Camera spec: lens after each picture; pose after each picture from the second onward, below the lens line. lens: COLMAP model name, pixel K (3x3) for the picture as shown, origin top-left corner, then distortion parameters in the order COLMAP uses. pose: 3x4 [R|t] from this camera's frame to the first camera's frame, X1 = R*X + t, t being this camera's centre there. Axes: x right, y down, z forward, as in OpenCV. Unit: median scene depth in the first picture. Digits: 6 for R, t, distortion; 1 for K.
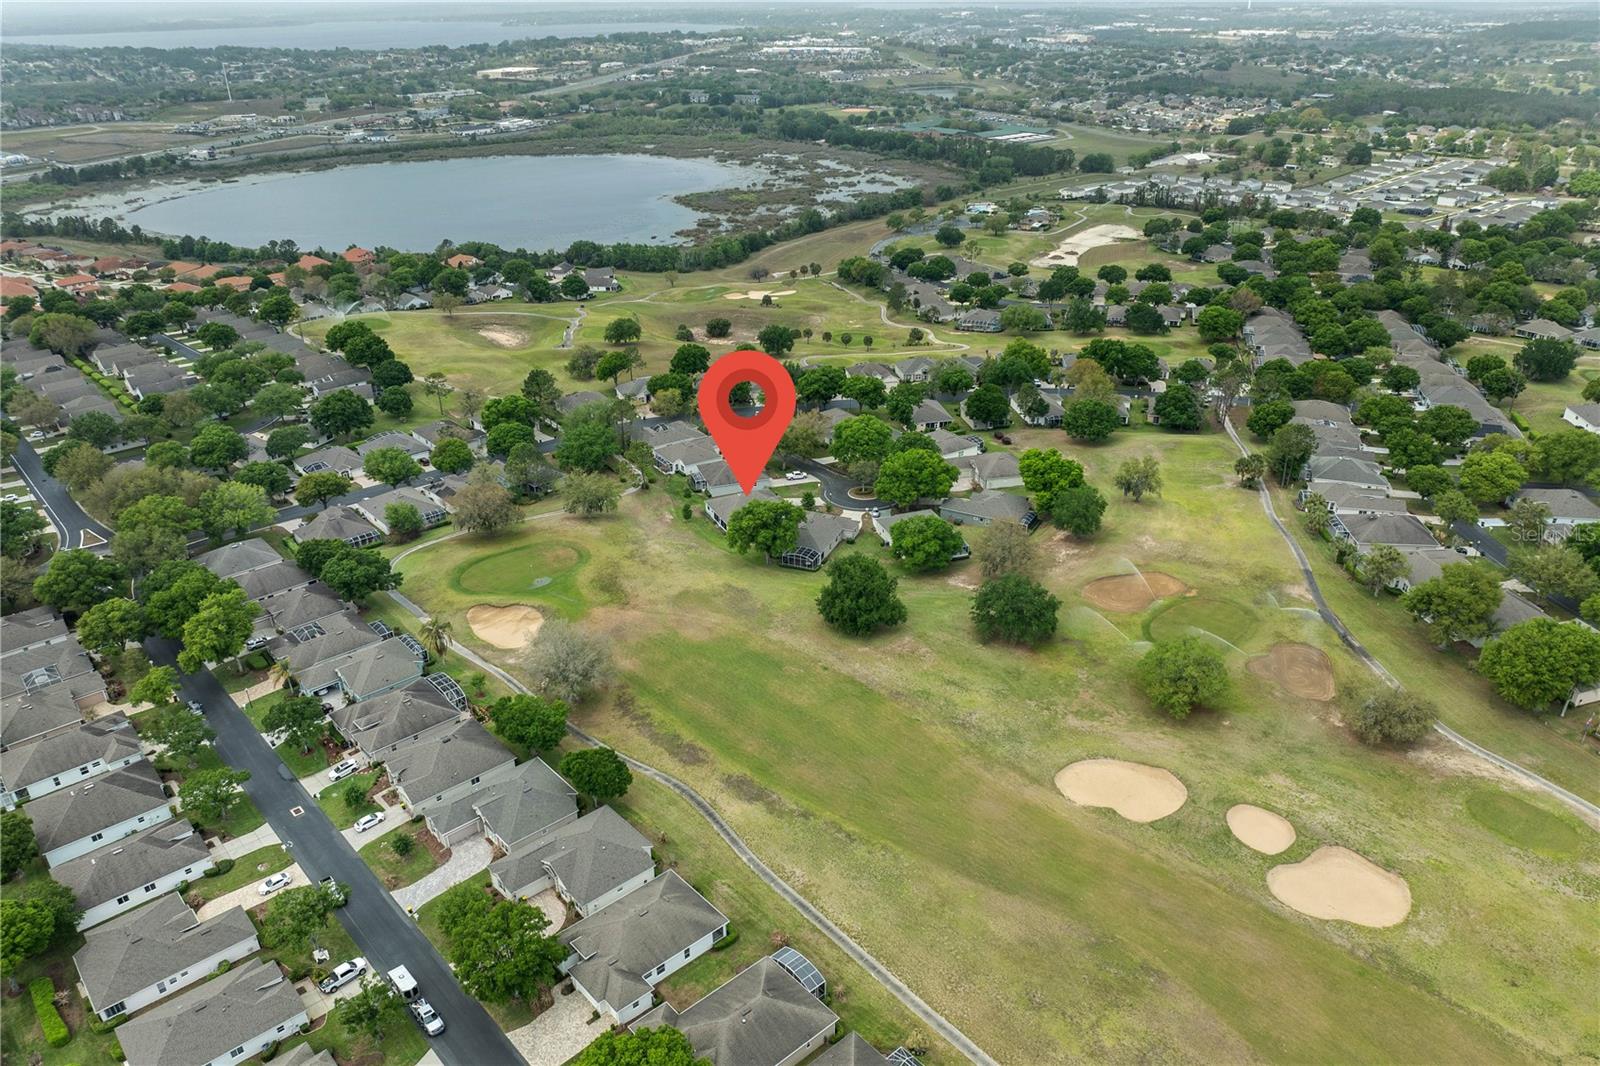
lens RADIAL K [[1135.9, 0, 800.0], [0, 1135.9, 533.0], [0, 0, 1]] dist [-0.070553, 0.041311]
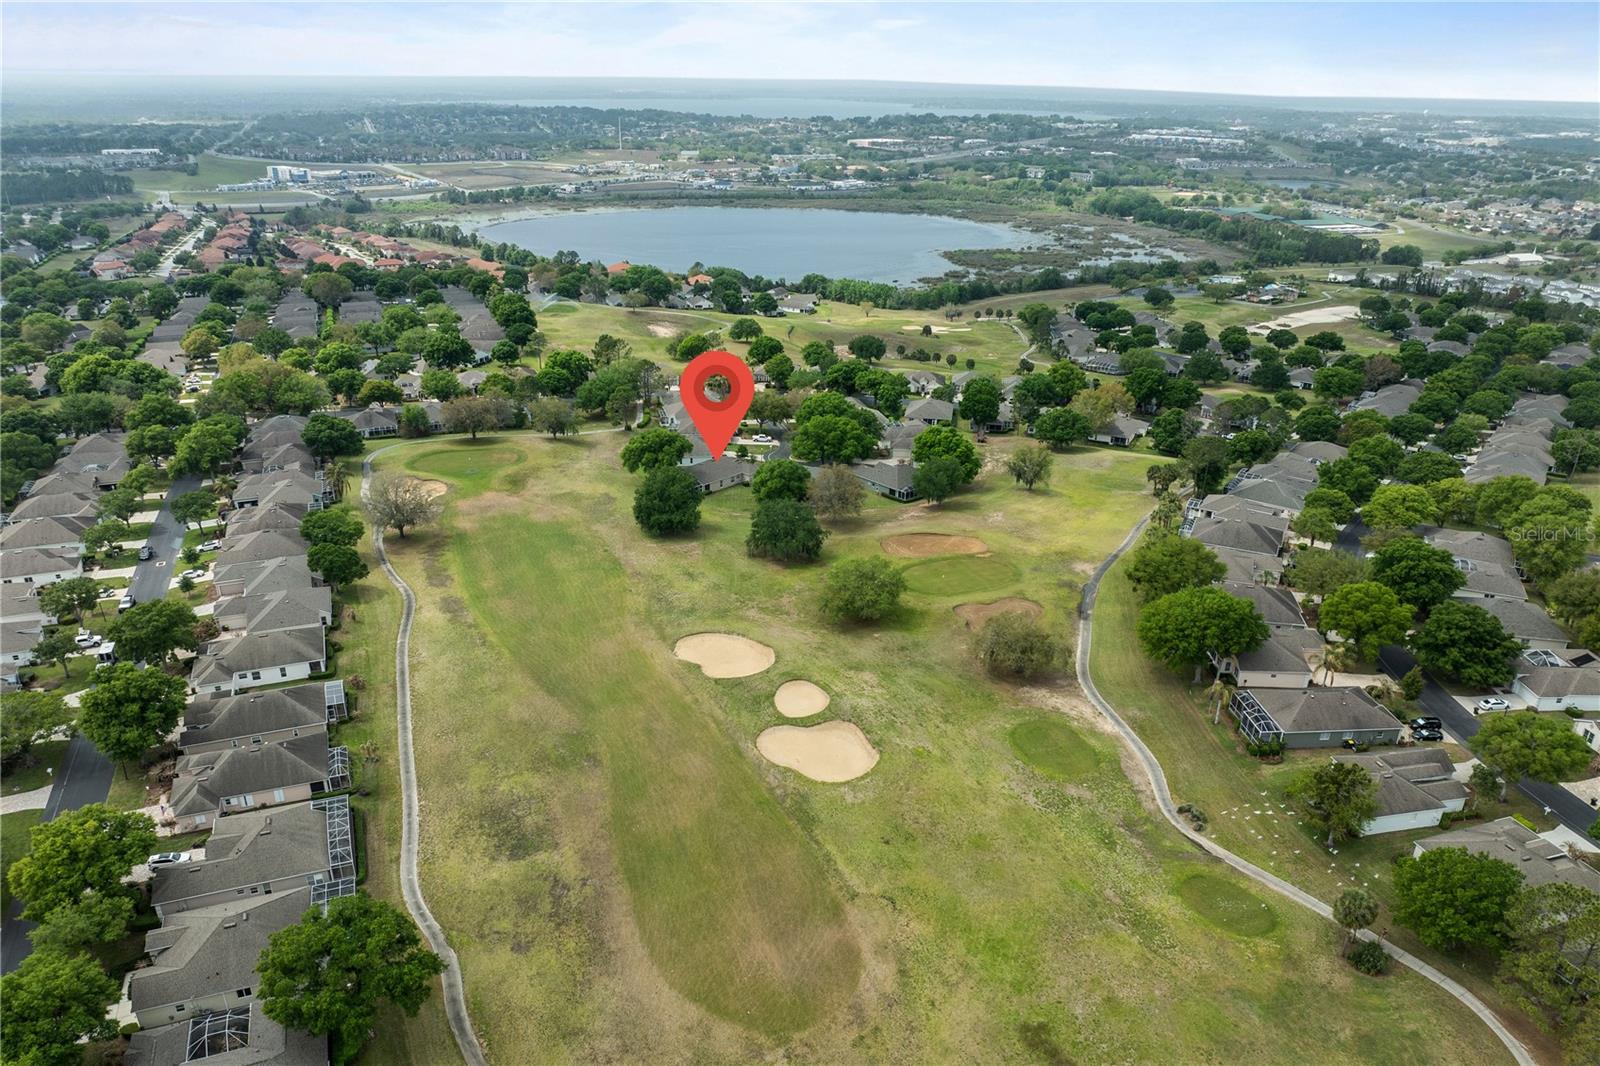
lens RADIAL K [[1135.9, 0, 800.0], [0, 1135.9, 533.0], [0, 0, 1]] dist [-0.070553, 0.041311]
pose [[0.941765, 0.148087, -0.301908, 0.099165], [-0.168448, 0.984798, -0.042406, 0.021043], [0.291038, 0.090793, 0.952394, -0.007734]]
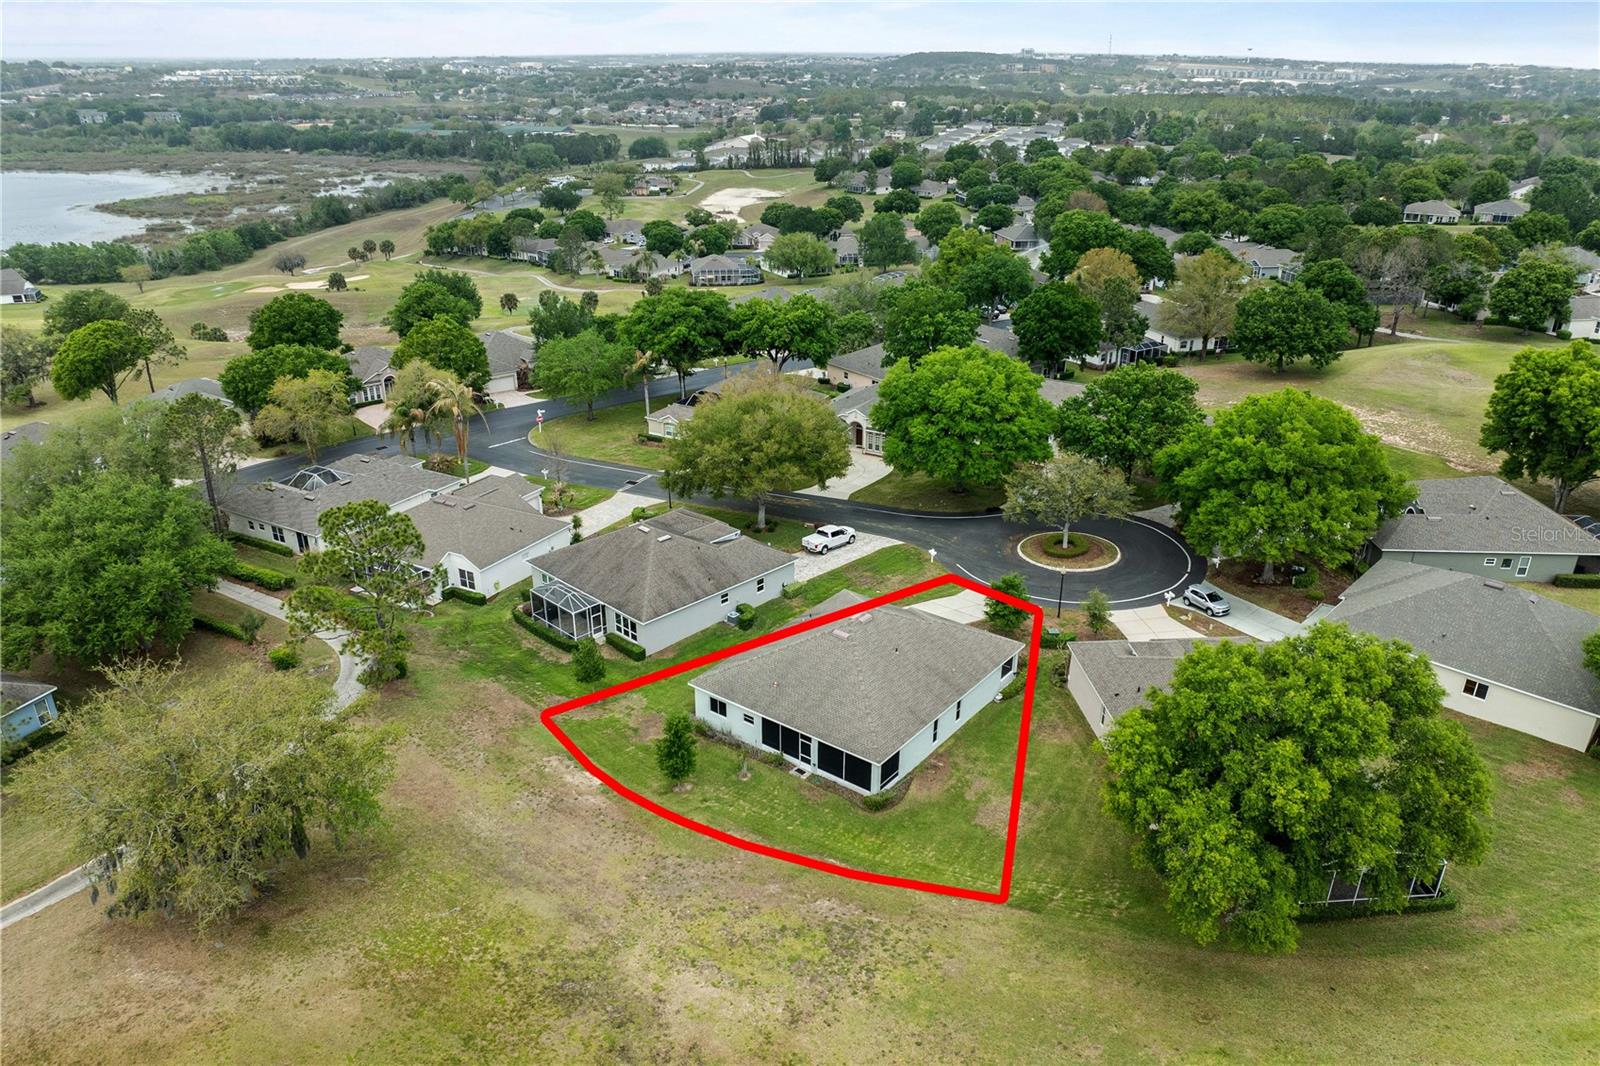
lens RADIAL K [[1135.9, 0, 800.0], [0, 1135.9, 533.0], [0, 0, 1]] dist [-0.070553, 0.041311]
pose [[0.888782, -0.165659, 0.427344, -0.043311], [0.186839, 0.982360, -0.007774, -0.014218], [-0.418518, 0.086754, 0.904055, 0.193950]]
